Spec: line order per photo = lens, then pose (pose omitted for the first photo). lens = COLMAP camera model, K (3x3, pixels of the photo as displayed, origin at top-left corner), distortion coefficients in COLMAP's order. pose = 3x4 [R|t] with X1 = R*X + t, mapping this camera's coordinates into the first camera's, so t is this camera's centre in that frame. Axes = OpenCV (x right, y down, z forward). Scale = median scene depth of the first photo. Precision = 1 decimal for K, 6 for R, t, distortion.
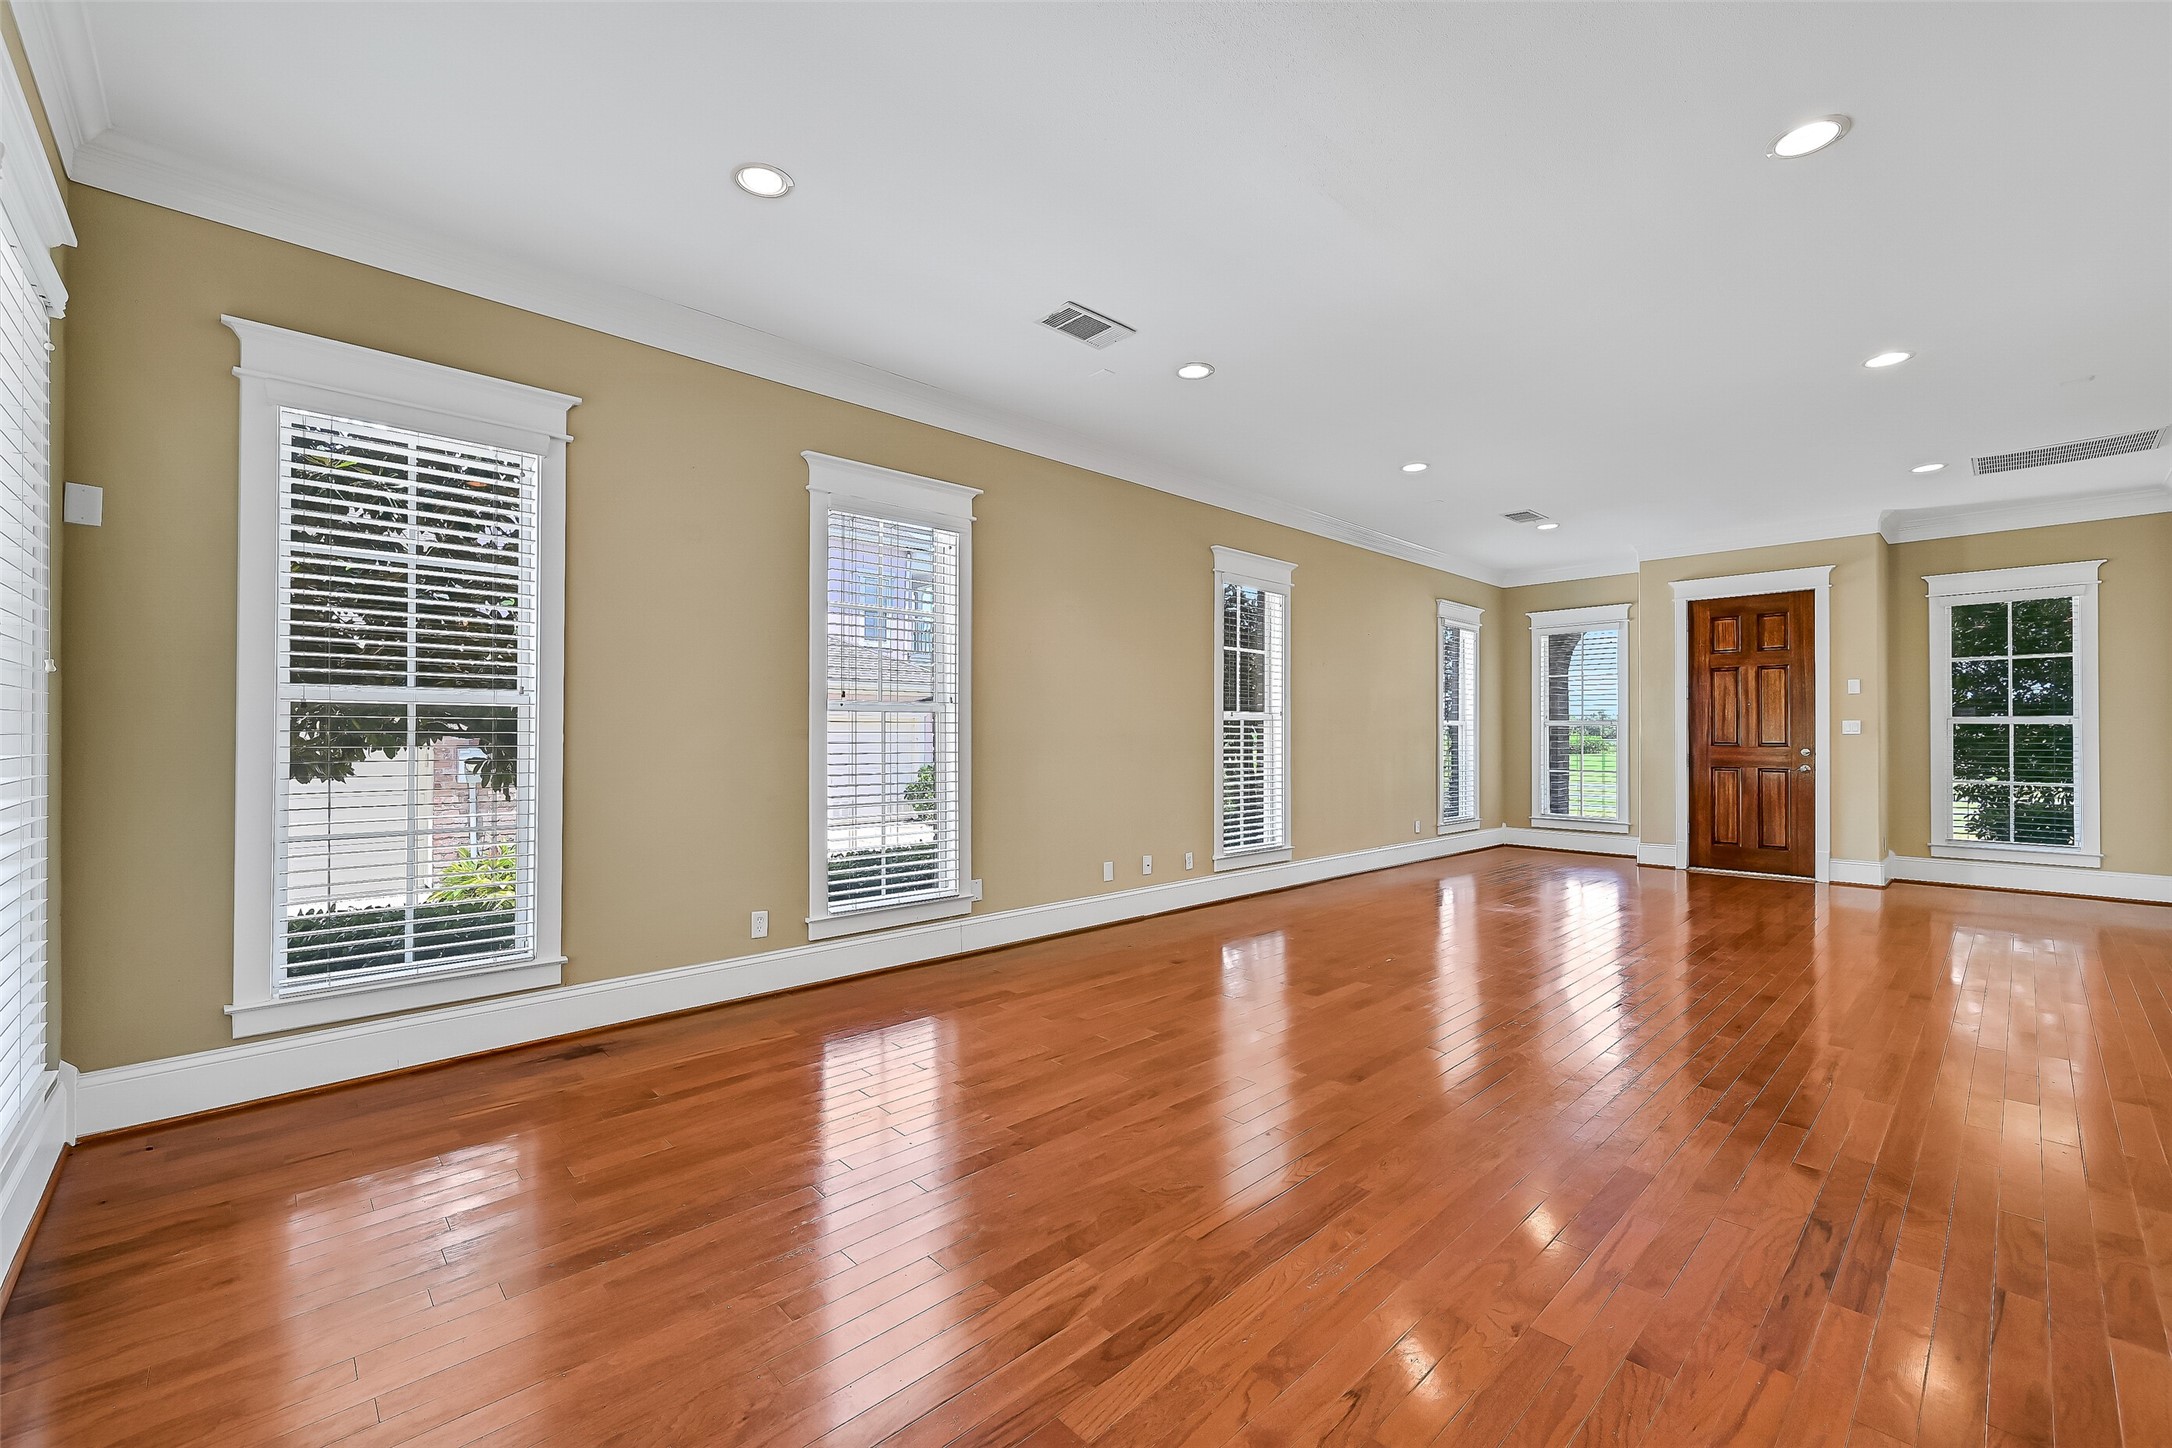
lens RADIAL K [[903.4, 0, 1087.8], [0, 903.4, 731.1], [0, 0, 1]] dist [-0.001240, 0.000080]
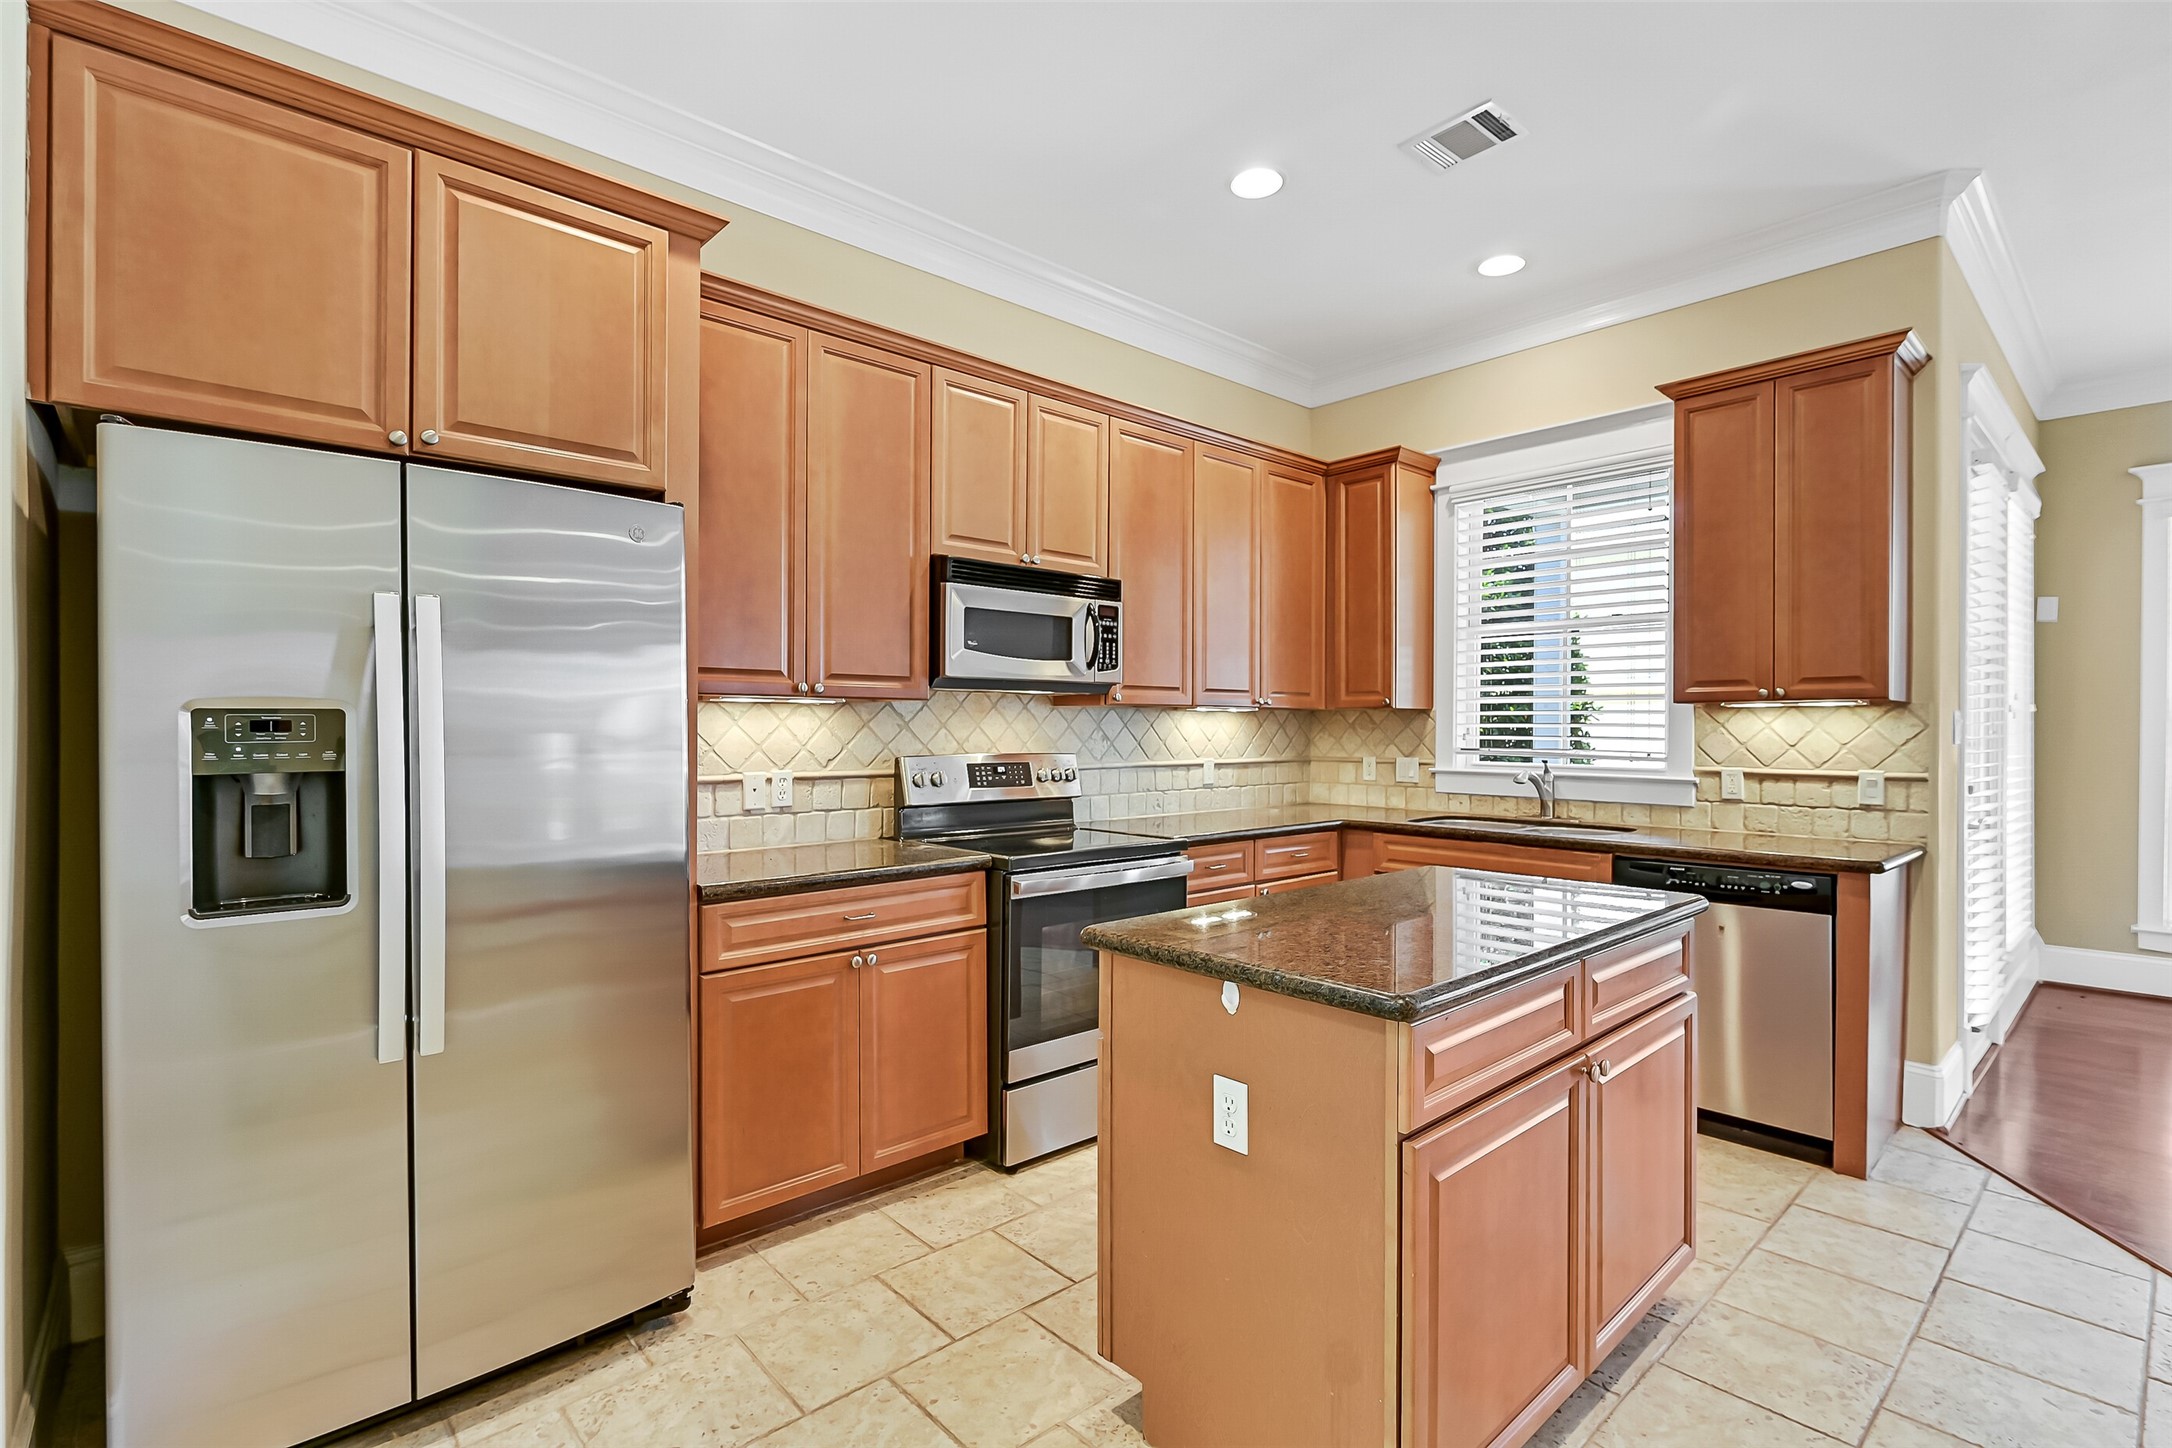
lens RADIAL K [[996.2, 0, 1083.9], [0, 996.2, 725.9], [0, 0, 1]] dist [-0.010023, -0.000337]
pose [[-0.024934, -0.003539, -0.999683, 0.444060], [-0.004867, 0.999982, -0.003419, -0.008426], [0.999677, 0.004780, -0.024951, -0.431052]]
